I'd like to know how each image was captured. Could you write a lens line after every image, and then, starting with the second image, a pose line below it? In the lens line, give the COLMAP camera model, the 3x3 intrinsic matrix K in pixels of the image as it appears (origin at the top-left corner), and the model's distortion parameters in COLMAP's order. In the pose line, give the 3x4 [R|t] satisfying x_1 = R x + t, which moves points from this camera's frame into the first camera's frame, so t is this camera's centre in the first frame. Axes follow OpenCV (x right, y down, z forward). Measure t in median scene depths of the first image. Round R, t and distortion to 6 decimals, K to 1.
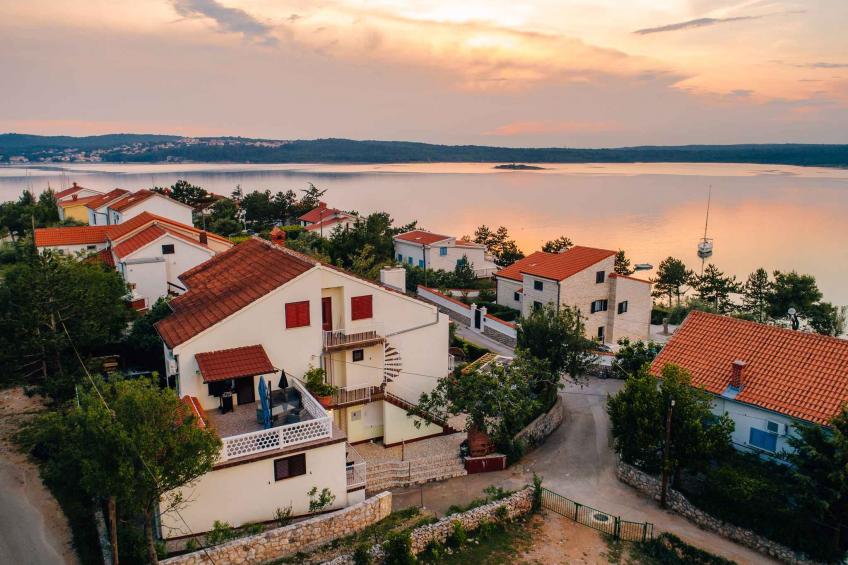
lens RADIAL K [[643.8, 0, 424.0], [0, 643.8, 282.5], [0, 0, 1]] dist [-0.038410, 0.001061]
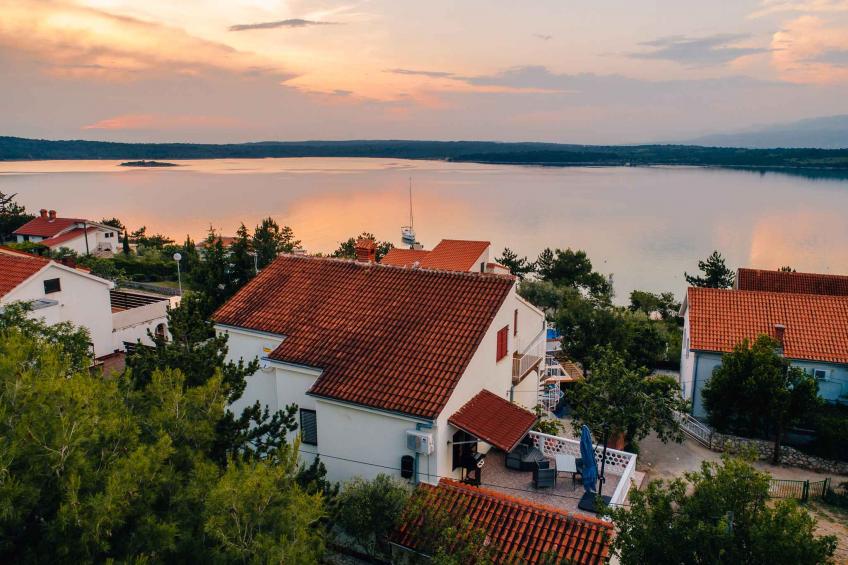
lens RADIAL K [[636.4, 0, 422.2], [0, 636.4, 300.1], [0, 0, 1]] dist [-0.012961, -0.000824]
pose [[0.843998, -0.120690, 0.522592, -0.196810], [0.102727, 0.992690, 0.063352, -0.018446], [-0.526418, 0.000216, 0.850226, 0.109301]]
